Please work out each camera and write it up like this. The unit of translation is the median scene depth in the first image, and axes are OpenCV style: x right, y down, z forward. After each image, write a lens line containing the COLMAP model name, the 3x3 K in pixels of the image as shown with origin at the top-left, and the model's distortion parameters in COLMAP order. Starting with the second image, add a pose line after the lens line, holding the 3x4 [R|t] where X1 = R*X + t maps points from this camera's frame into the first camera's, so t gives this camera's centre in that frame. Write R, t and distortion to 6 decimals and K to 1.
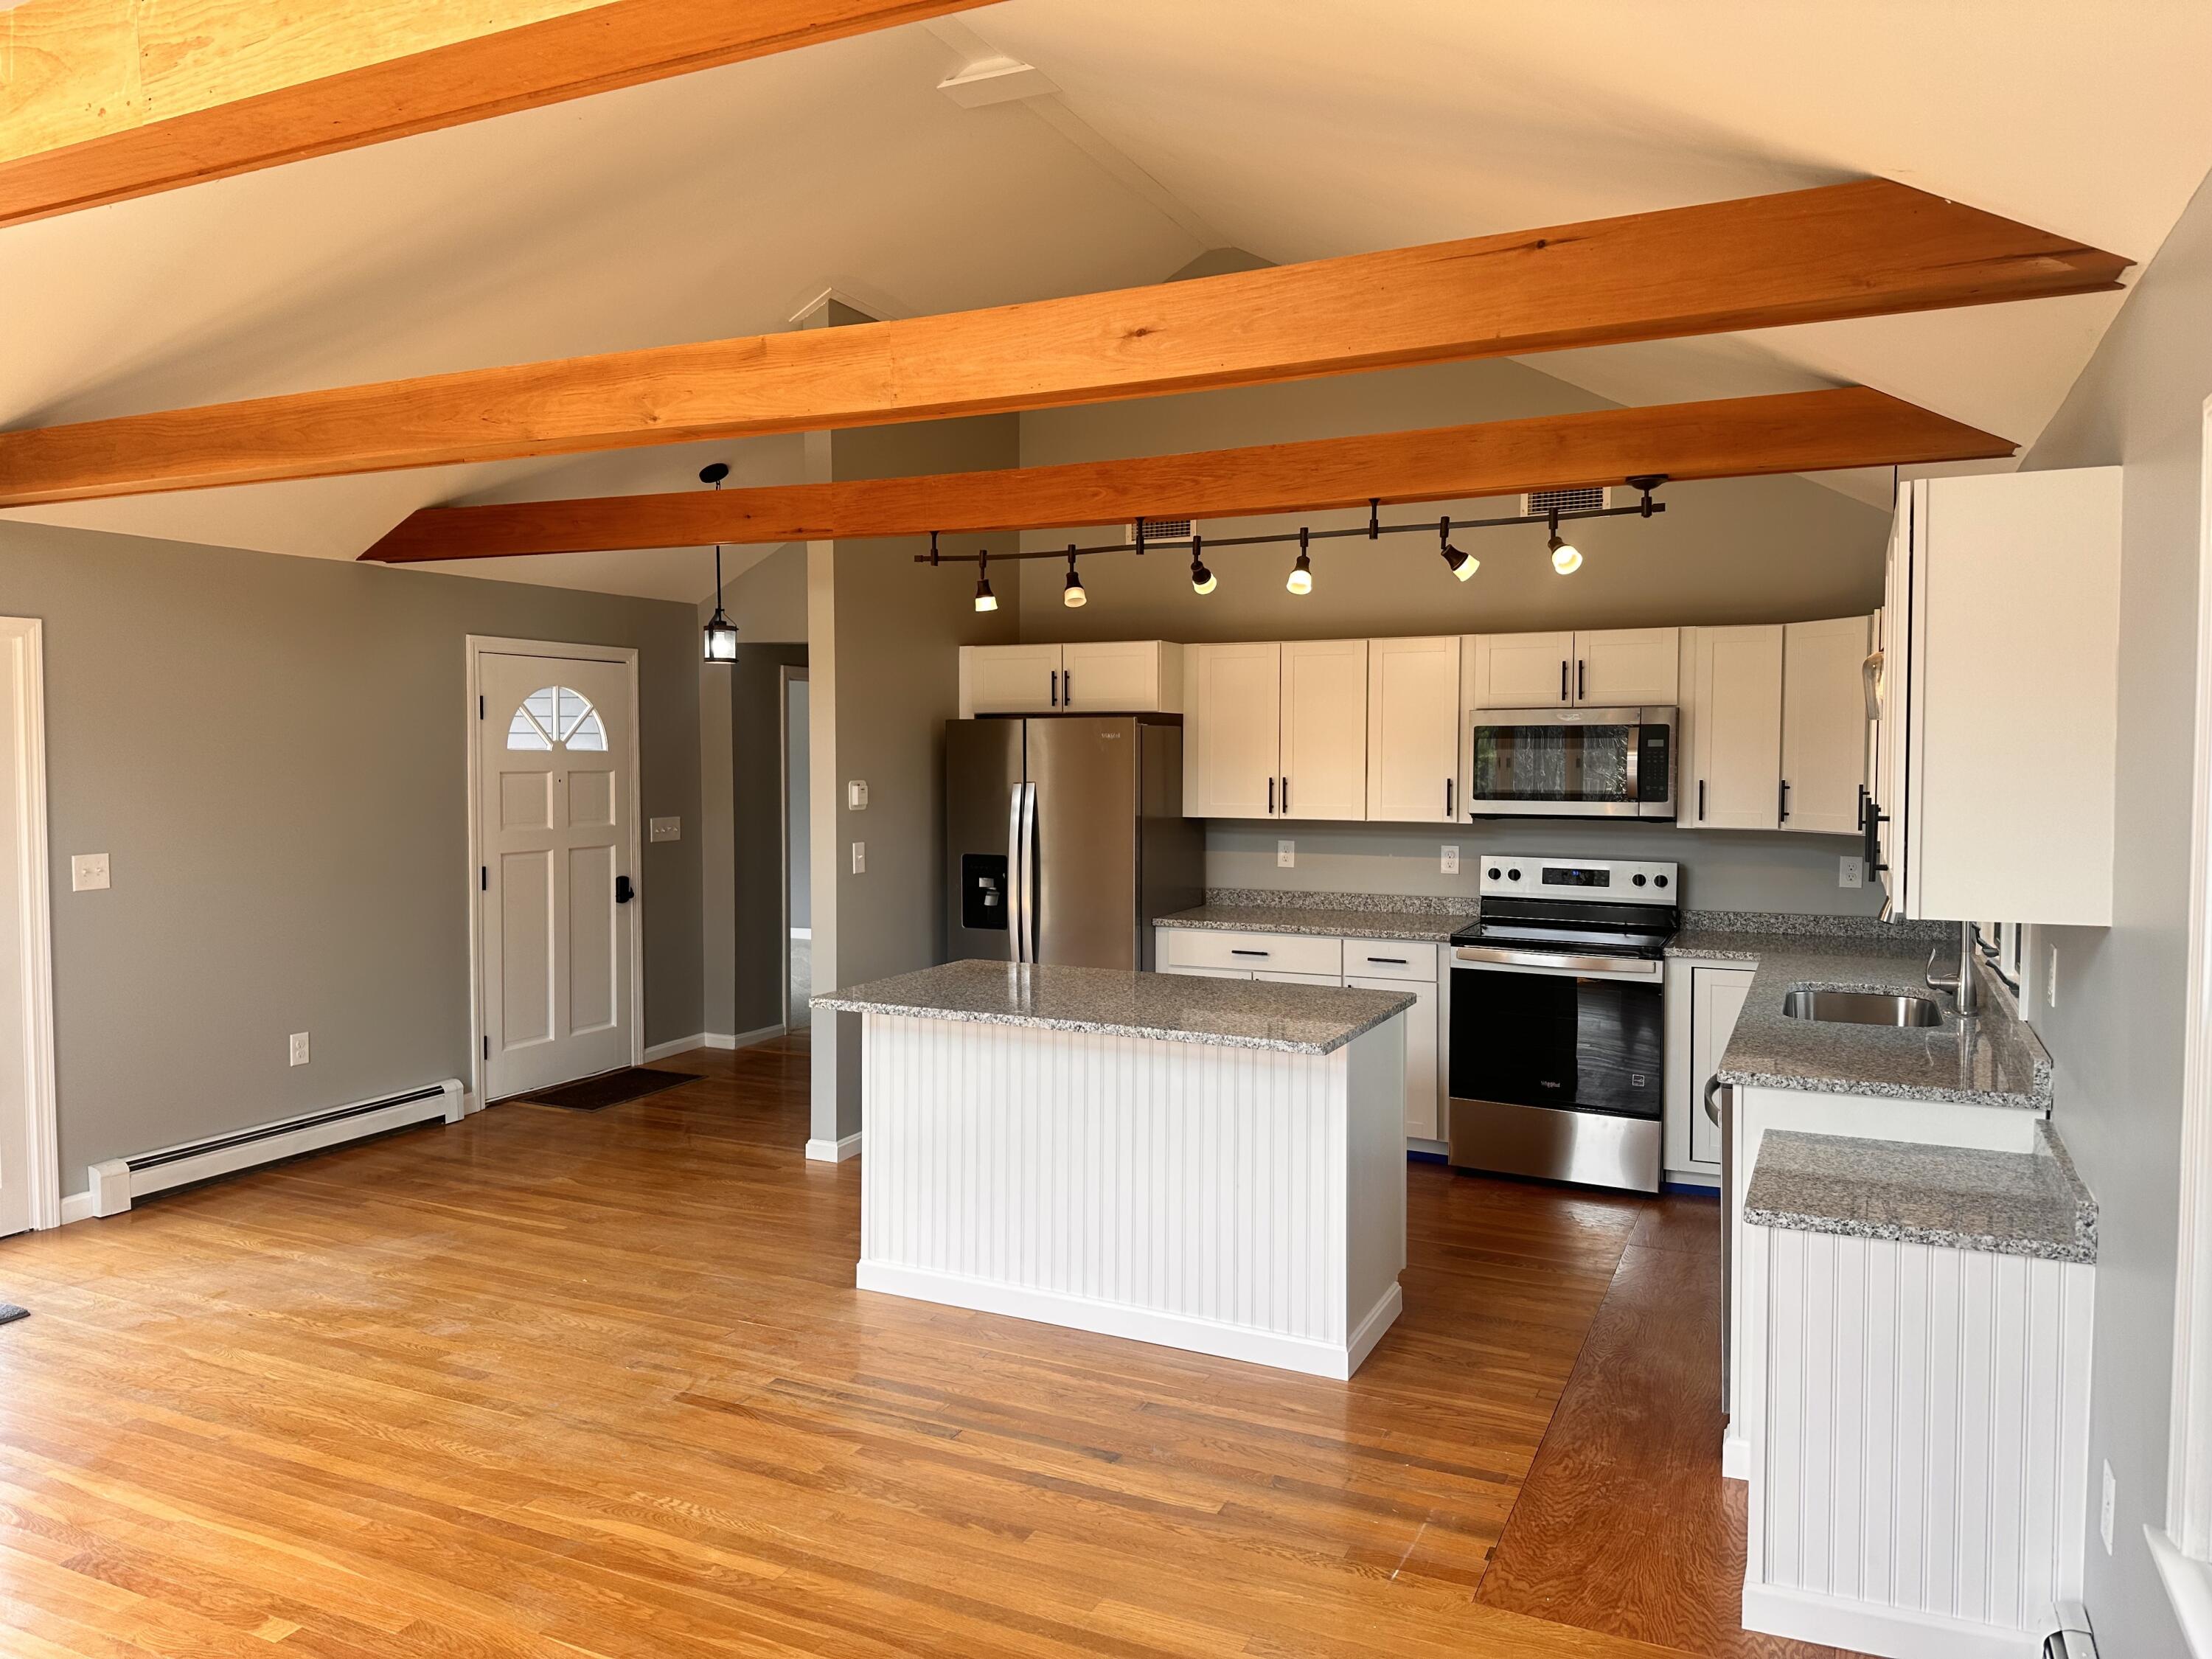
lens RADIAL K [[1545.0, 0, 1114.0], [0, 1545.0, 811.8], [0, 0, 1]] dist [0.049601, -0.060271]
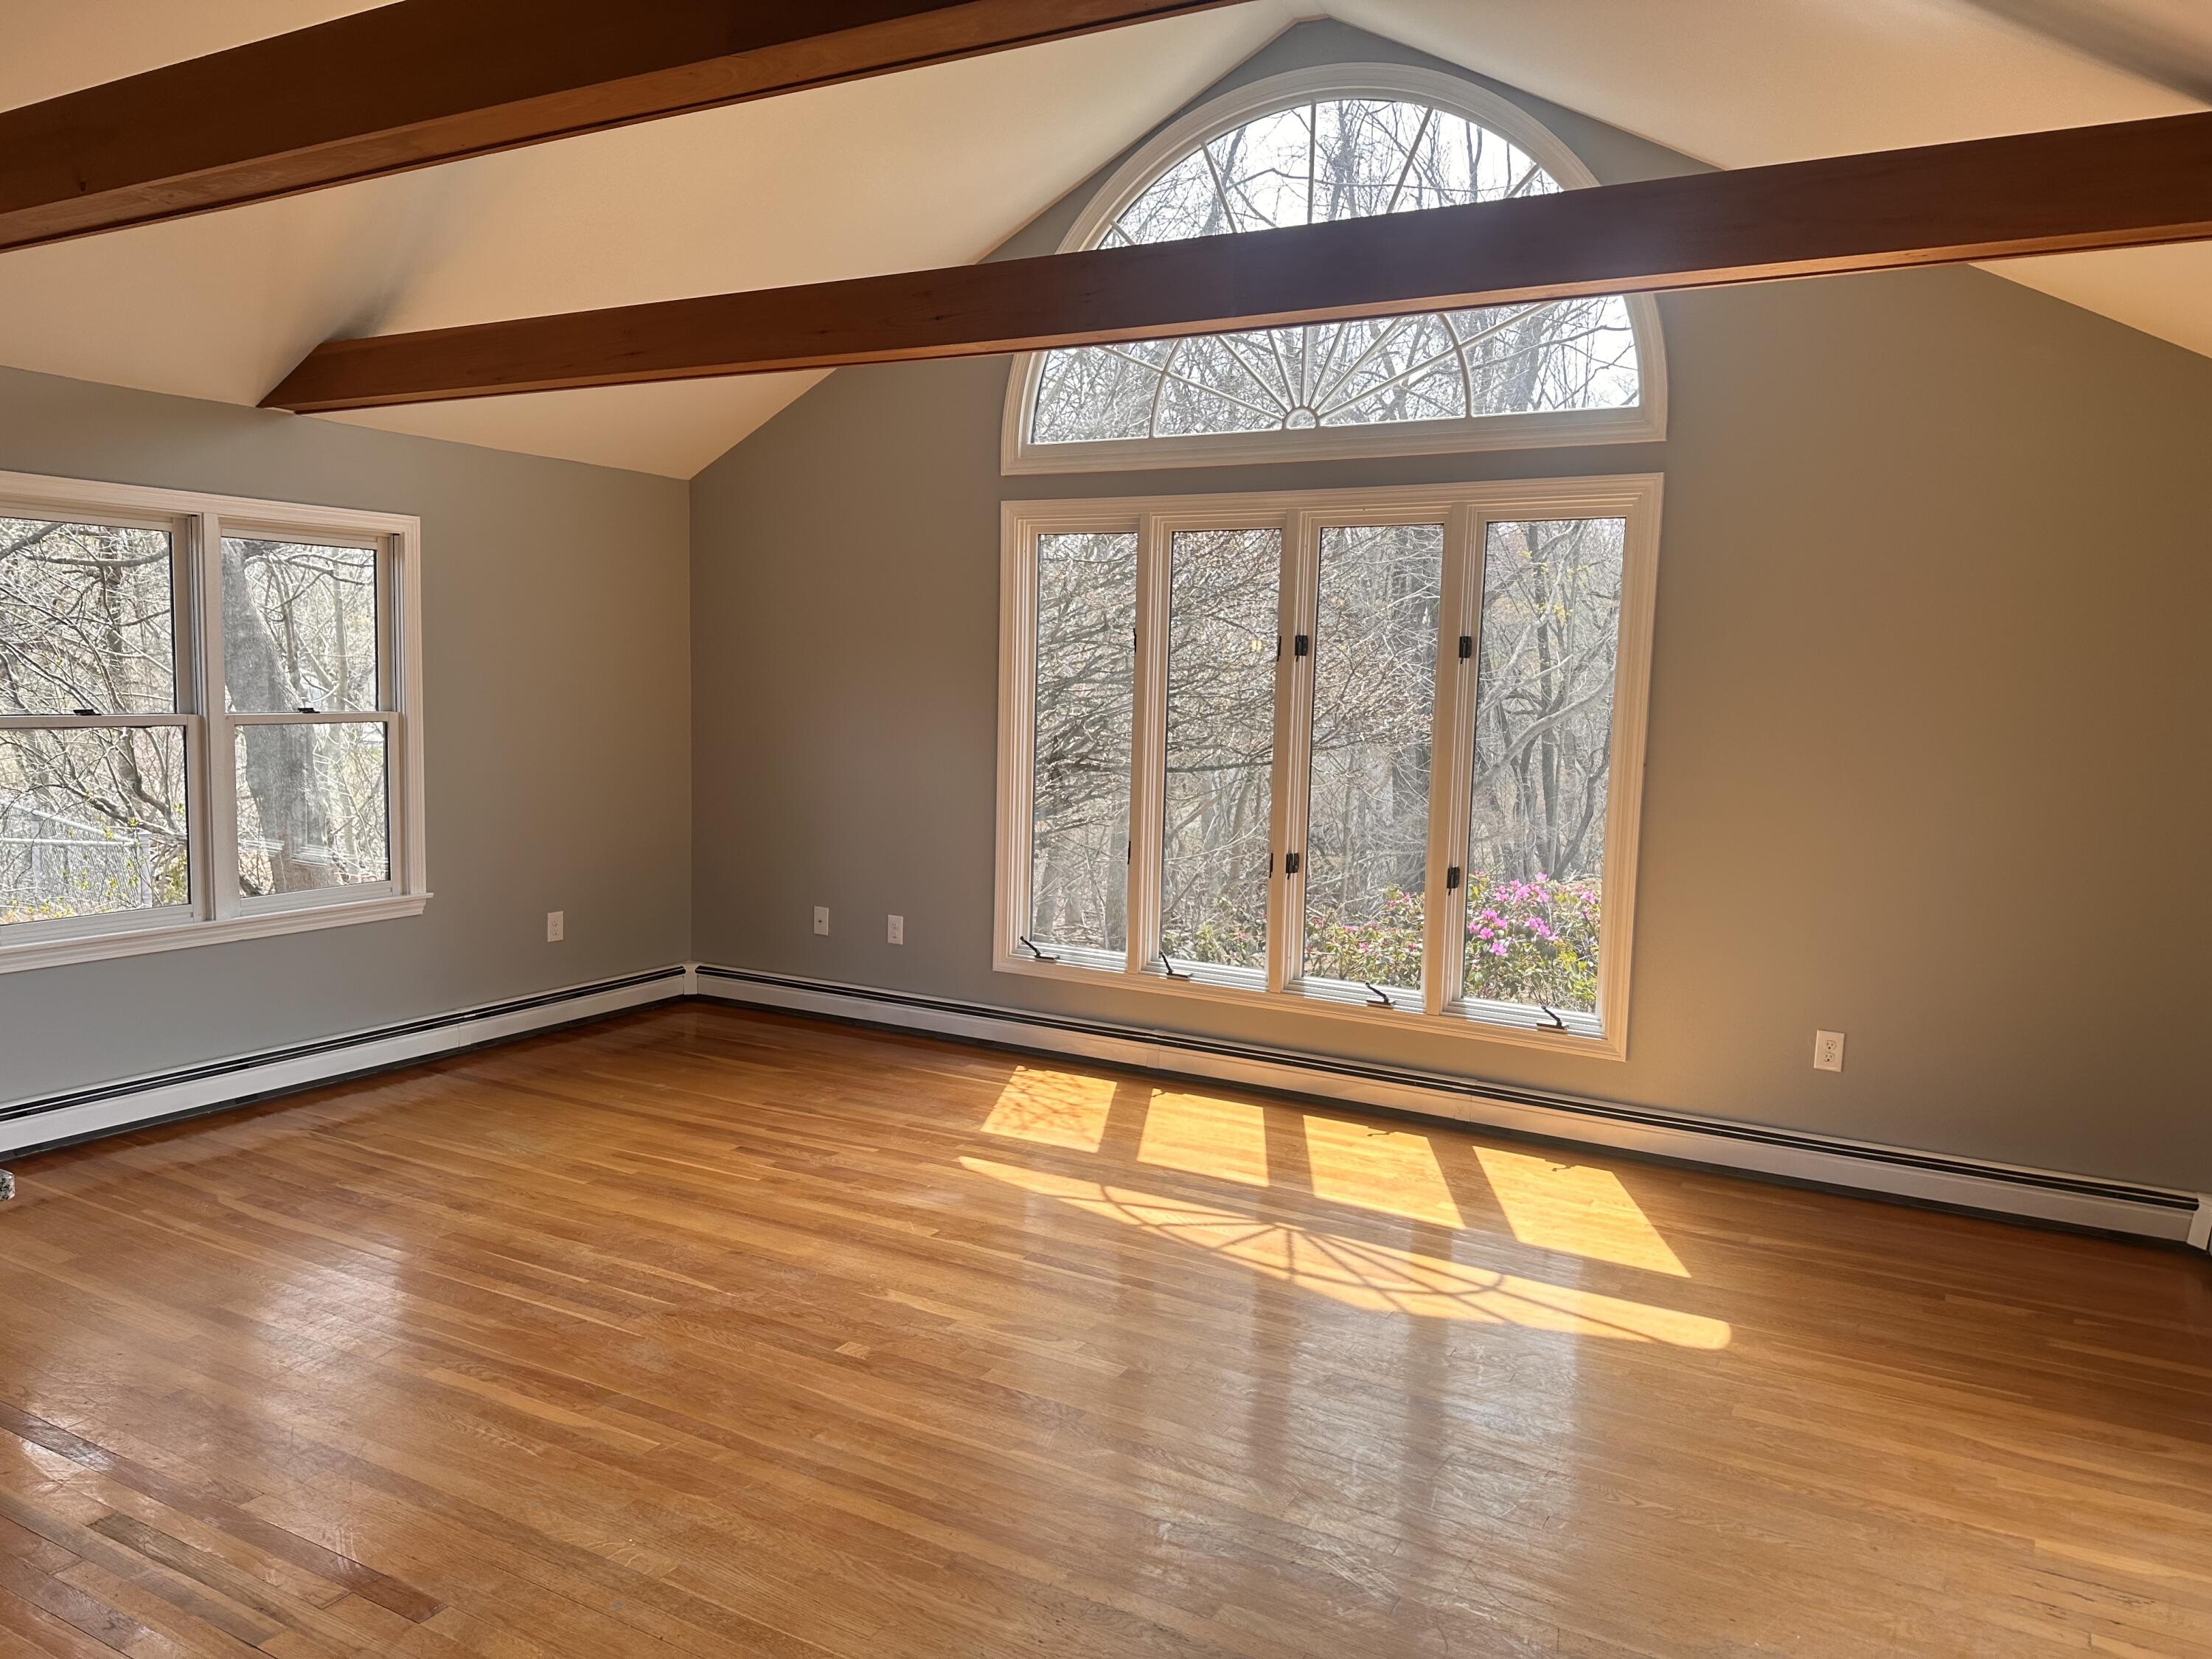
lens RADIAL K [[1545.0, 0, 1115.2], [0, 1545.0, 817.8], [0, 0, 1]] dist [0.049601, -0.060271]
pose [[-0.996966, -0.034767, 0.069642, -0.521915], [-0.025090, 0.990487, 0.135302, -0.042575], [-0.073683, 0.133145, -0.988354, 1.374736]]
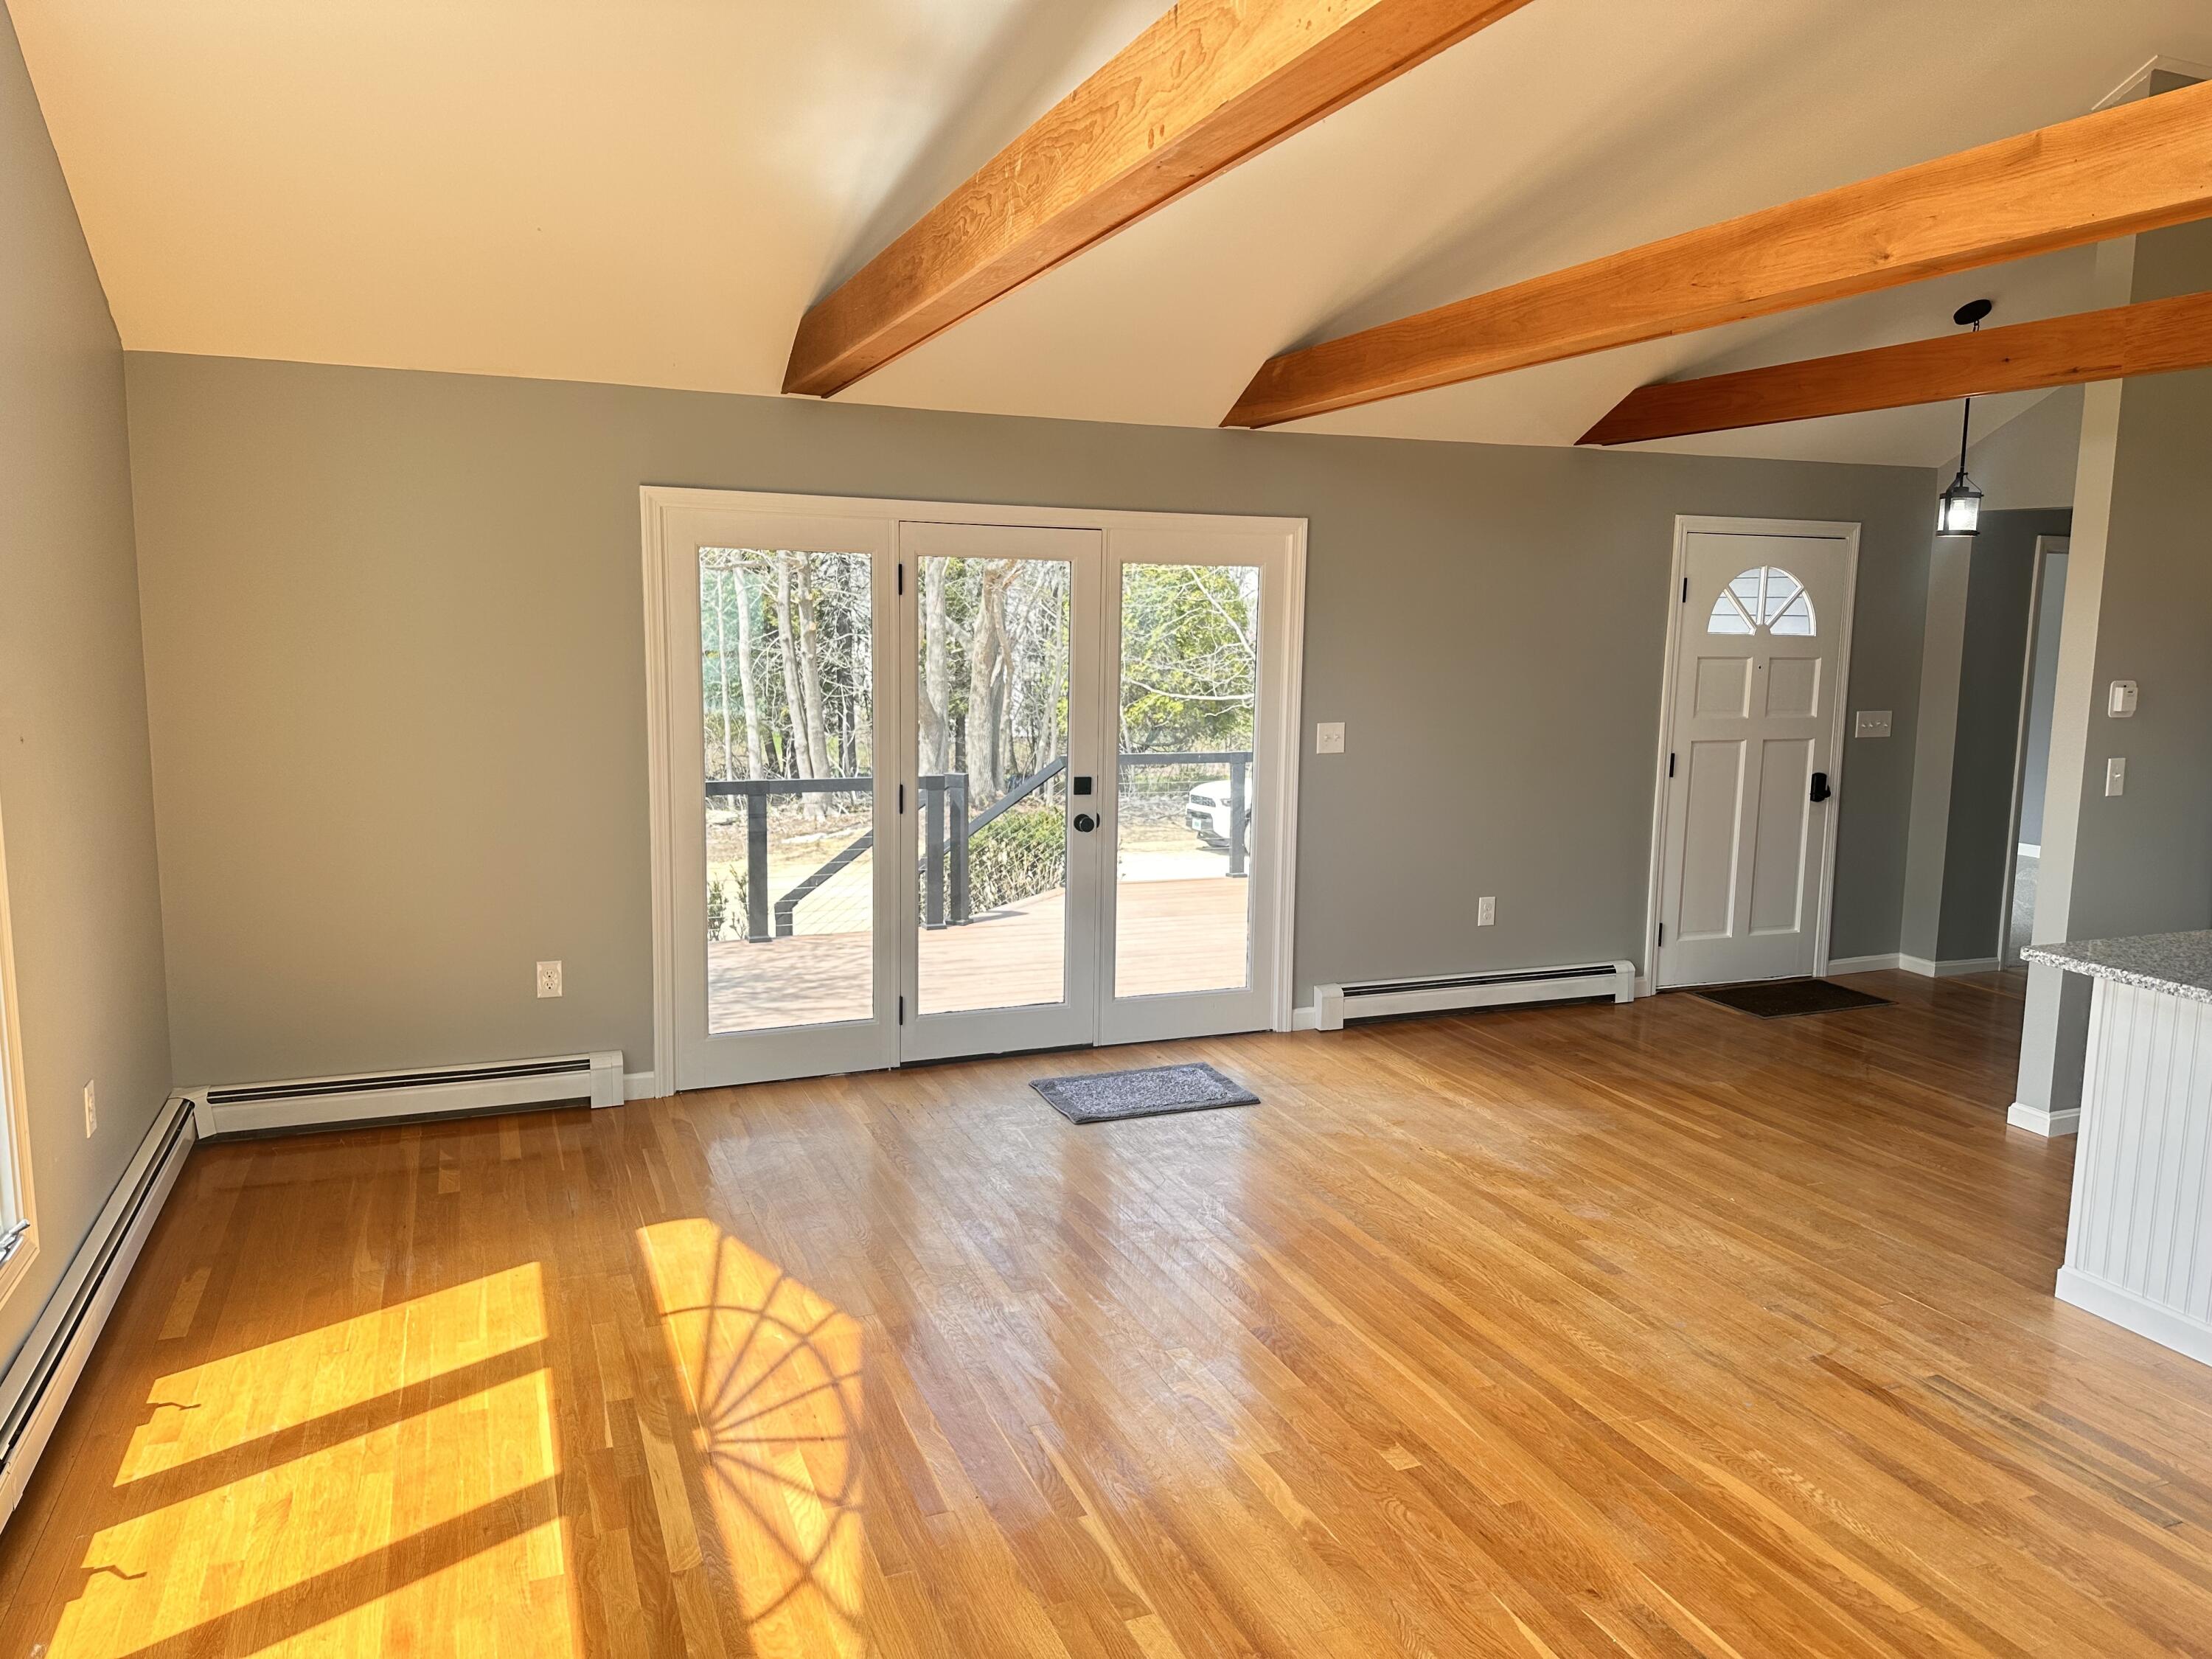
lens RADIAL K [[1545.0, 0, 1110.7], [0, 1545.0, 819.9], [0, 0, 1]] dist [0.049601, -0.060271]
pose [[0.732800, 0.100991, -0.672908, -0.000114], [-0.043301, 0.993841, 0.102002, -0.011655], [0.679065, -0.045610, 0.732660, 0.056505]]
